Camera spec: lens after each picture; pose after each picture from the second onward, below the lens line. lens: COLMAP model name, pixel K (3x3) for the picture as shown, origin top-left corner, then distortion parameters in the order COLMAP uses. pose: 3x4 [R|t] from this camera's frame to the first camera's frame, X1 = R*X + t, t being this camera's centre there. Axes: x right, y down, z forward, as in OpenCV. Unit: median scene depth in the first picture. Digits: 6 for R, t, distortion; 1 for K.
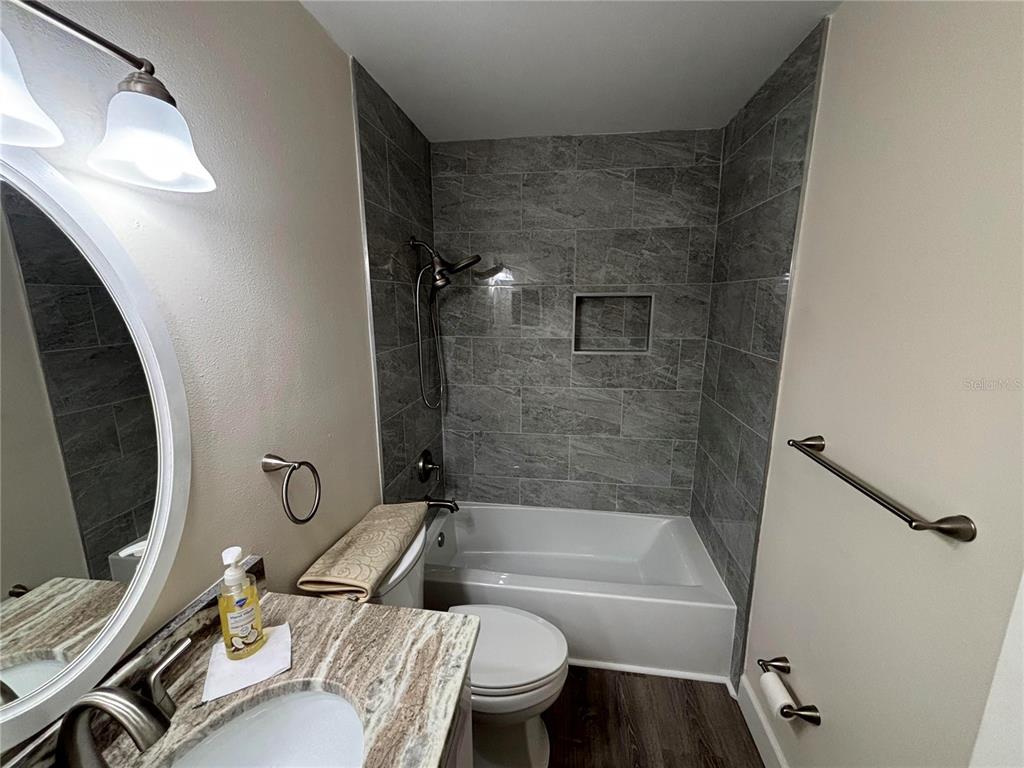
lens RADIAL K [[412.6, 0, 512.5], [0, 412.6, 383.2], [0, 0, 1]] dist [0.003300, -0.000002]
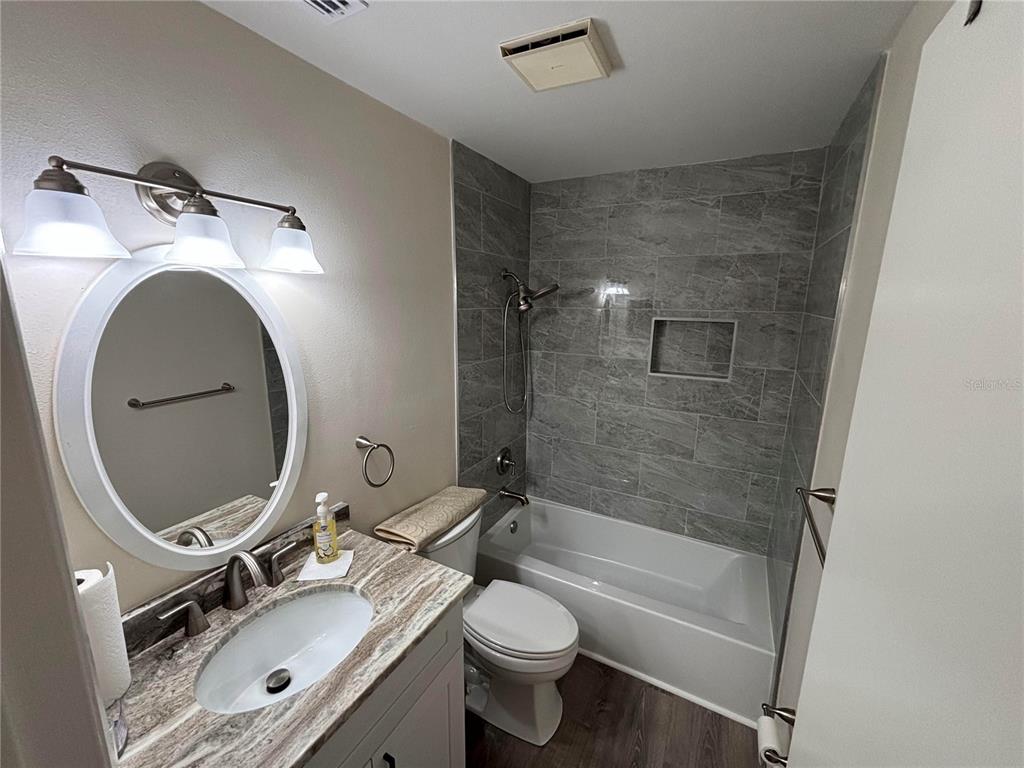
lens RADIAL K [[412.6, 0, 513.0], [0, 412.6, 383.3], [0, 0, 1]] dist [0.003300, -0.000002]
pose [[0.937735, 0.083362, -0.337200, 0.227286], [-0.083748, 0.996396, 0.013427, -0.046158], [0.337104, 0.015649, 0.941337, -0.114216]]
